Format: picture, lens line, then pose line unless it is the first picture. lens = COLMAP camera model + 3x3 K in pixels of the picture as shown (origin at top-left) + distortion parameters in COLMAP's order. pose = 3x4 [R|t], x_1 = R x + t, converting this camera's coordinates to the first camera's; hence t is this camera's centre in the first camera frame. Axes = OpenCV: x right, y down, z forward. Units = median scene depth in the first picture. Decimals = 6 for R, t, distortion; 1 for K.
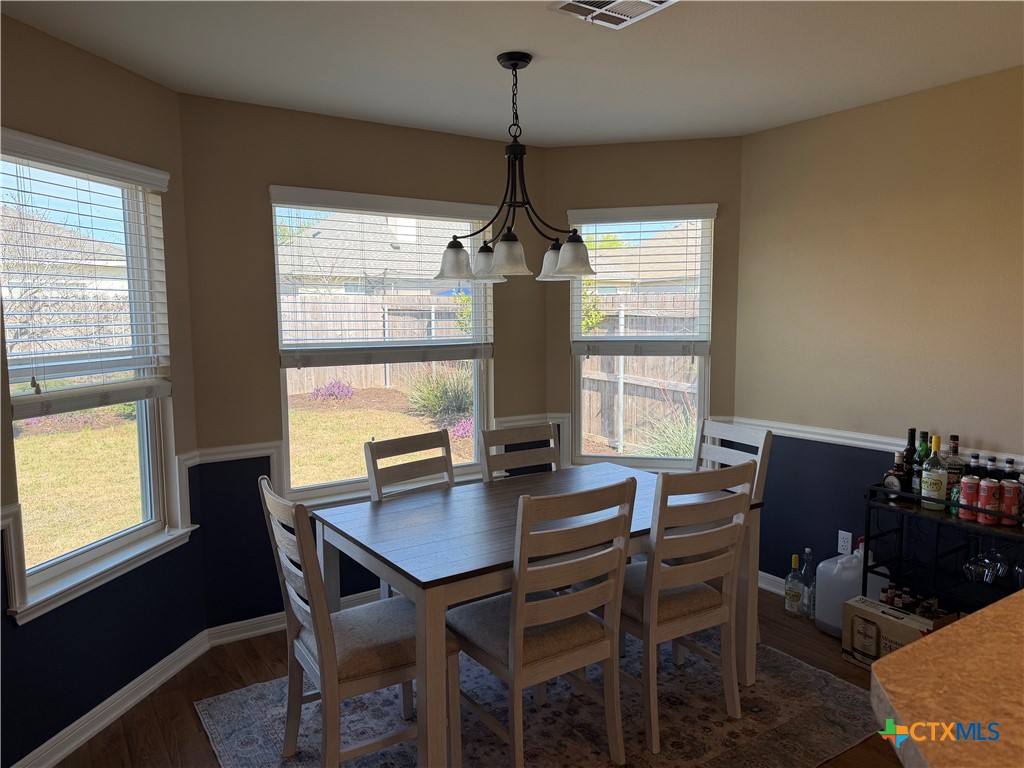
lens RADIAL K [[718.7, 0, 505.2], [0, 718.7, 387.7], [0, 0, 1]] dist [0.064704, -0.084924]
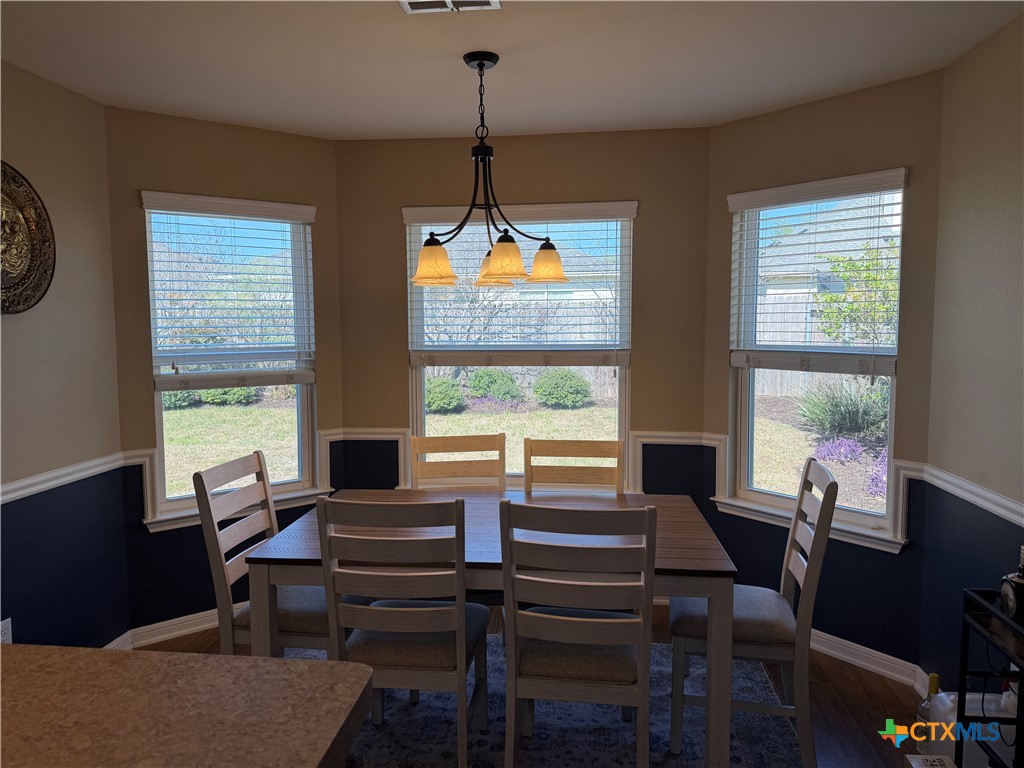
lens RADIAL K [[718.7, 0, 505.2], [0, 718.7, 387.7], [0, 0, 1]] dist [0.064704, -0.084924]
pose [[0.769539, 0.064740, -0.635310, 0.599475], [-0.065839, 0.997590, 0.021908, -0.030425], [0.635197, 0.024969, 0.771947, 0.243610]]
